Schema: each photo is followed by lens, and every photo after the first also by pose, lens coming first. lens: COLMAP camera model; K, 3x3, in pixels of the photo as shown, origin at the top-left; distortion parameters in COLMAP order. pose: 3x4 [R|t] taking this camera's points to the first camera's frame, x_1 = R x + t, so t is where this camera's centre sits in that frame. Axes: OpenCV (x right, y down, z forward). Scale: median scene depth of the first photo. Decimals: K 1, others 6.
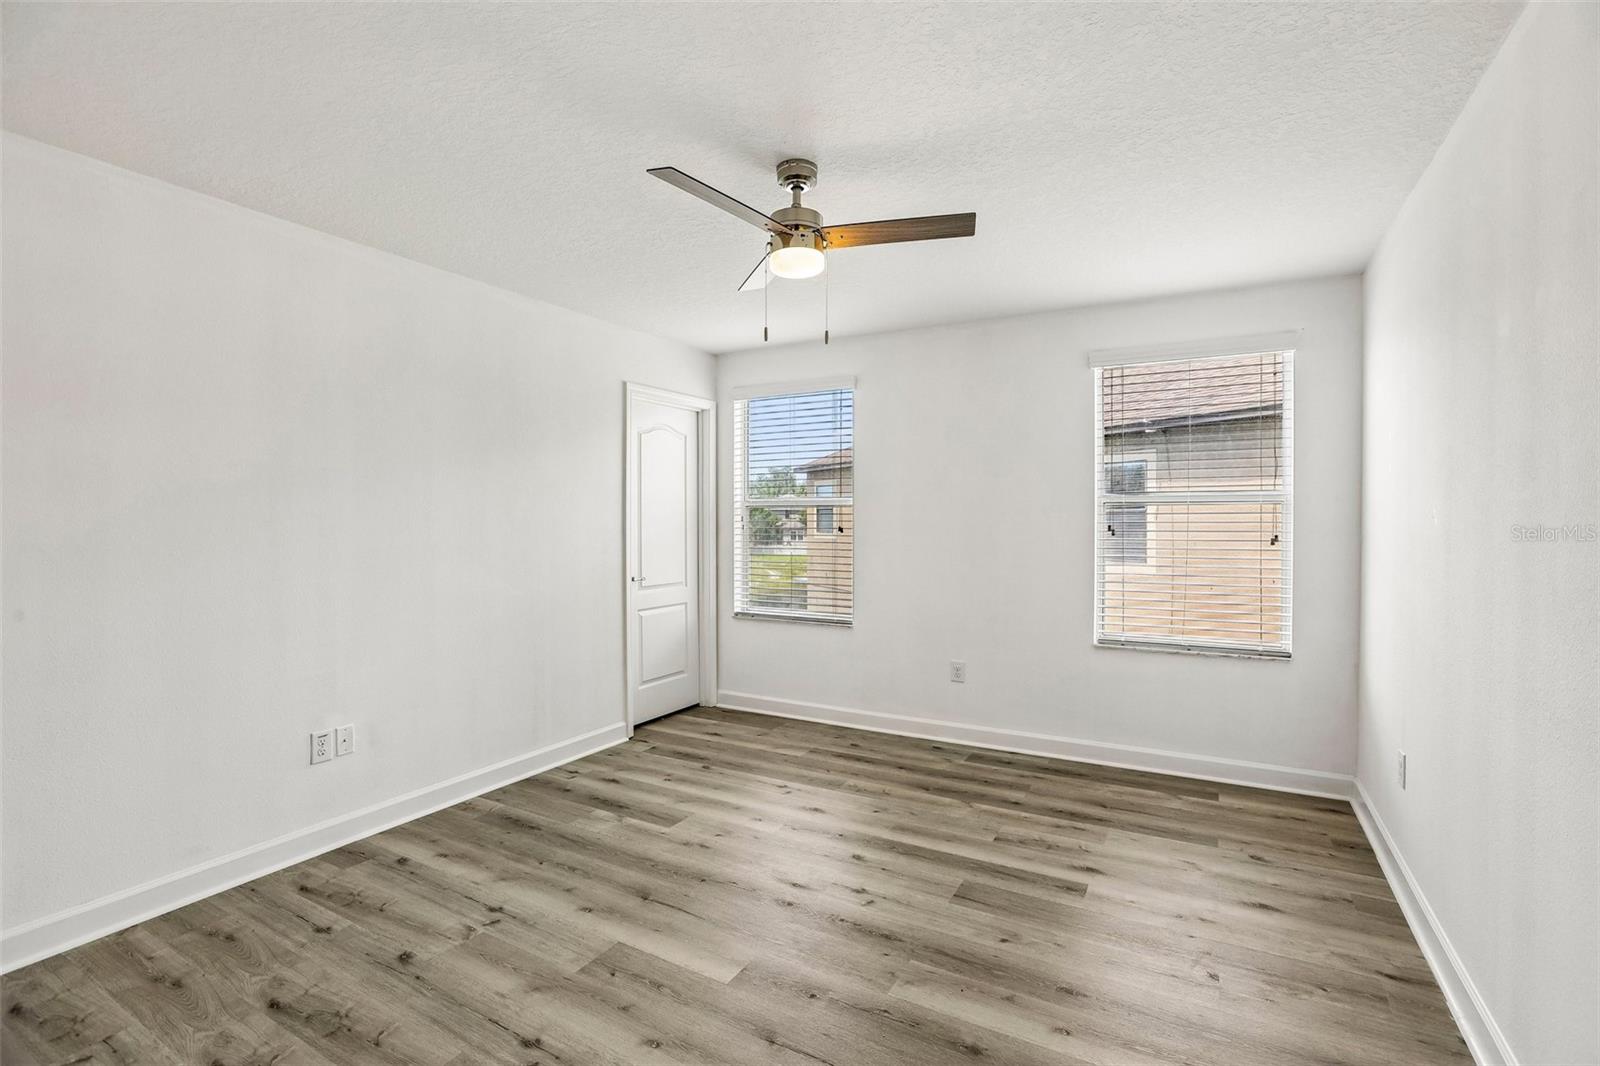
lens RADIAL K [[726.7, 0, 800.6], [0, 726.7, 530.7], [0, 0, 1]] dist [-0.039044, 0.008669]
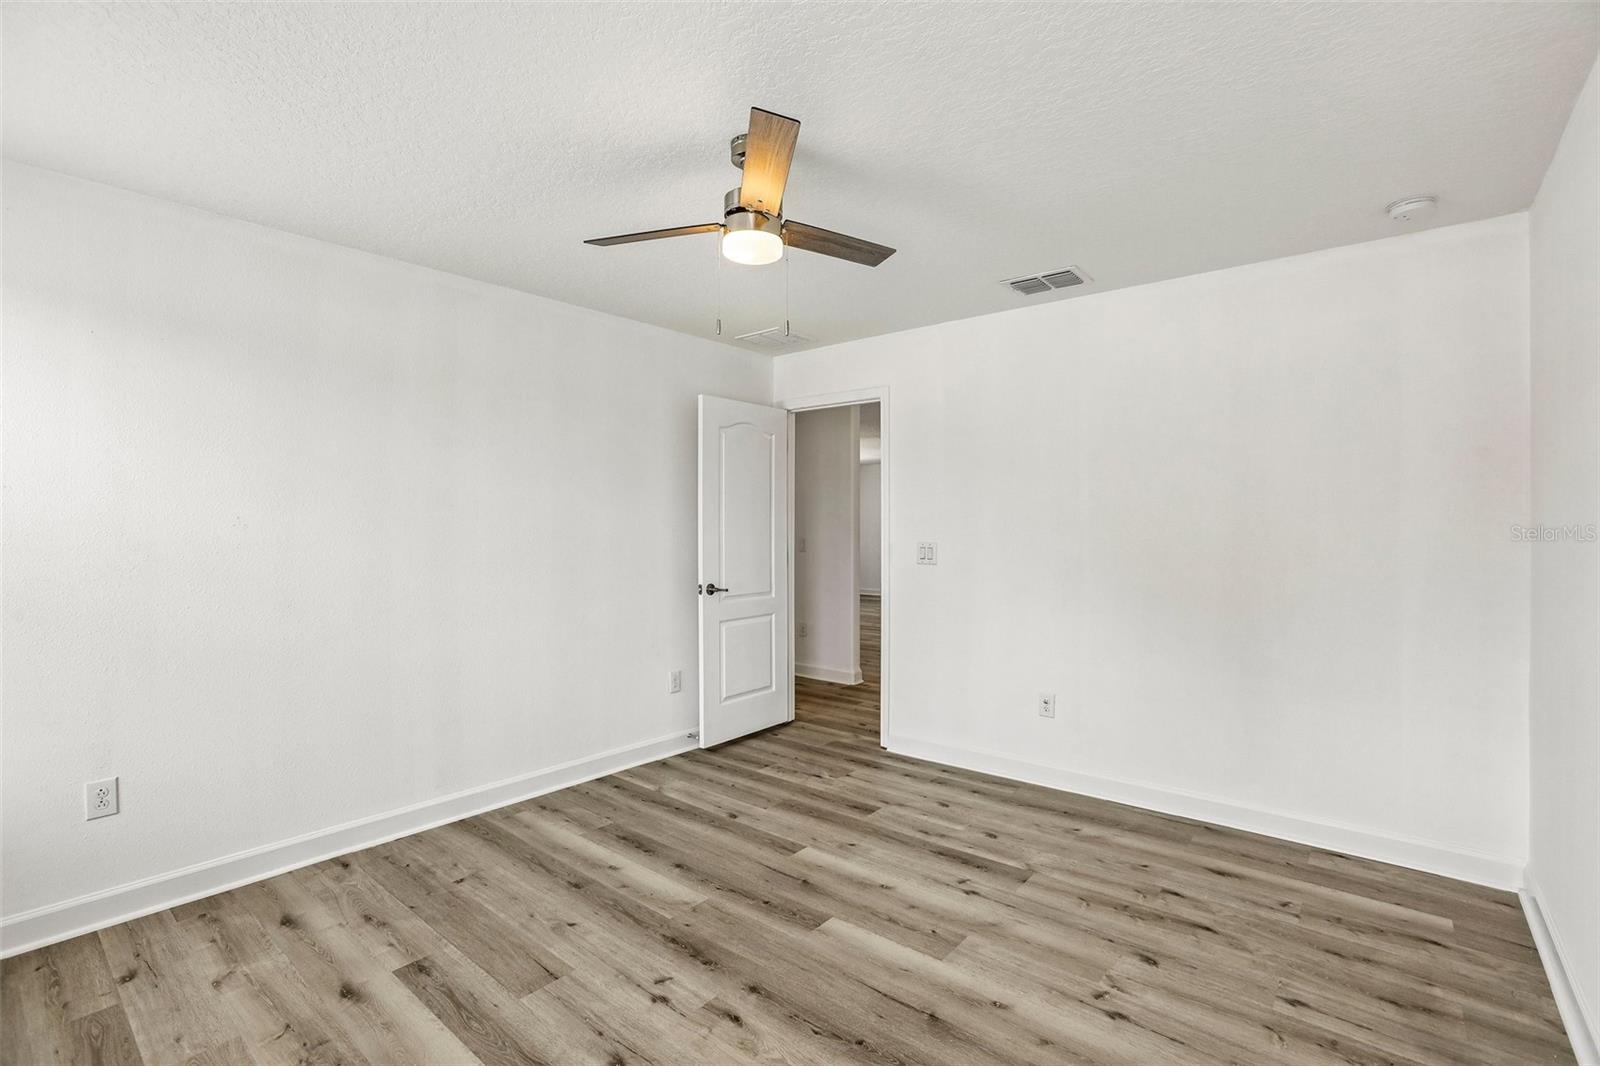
lens RADIAL K [[726.7, 0, 797.8], [0, 726.7, 528.1], [0, 0, 1]] dist [-0.039044, 0.008669]
pose [[-0.984118, 0.000590, 0.177515, -0.235452], [0.003881, 0.999827, 0.018190, -0.032997], [-0.177474, 0.018590, -0.983950, 1.988934]]
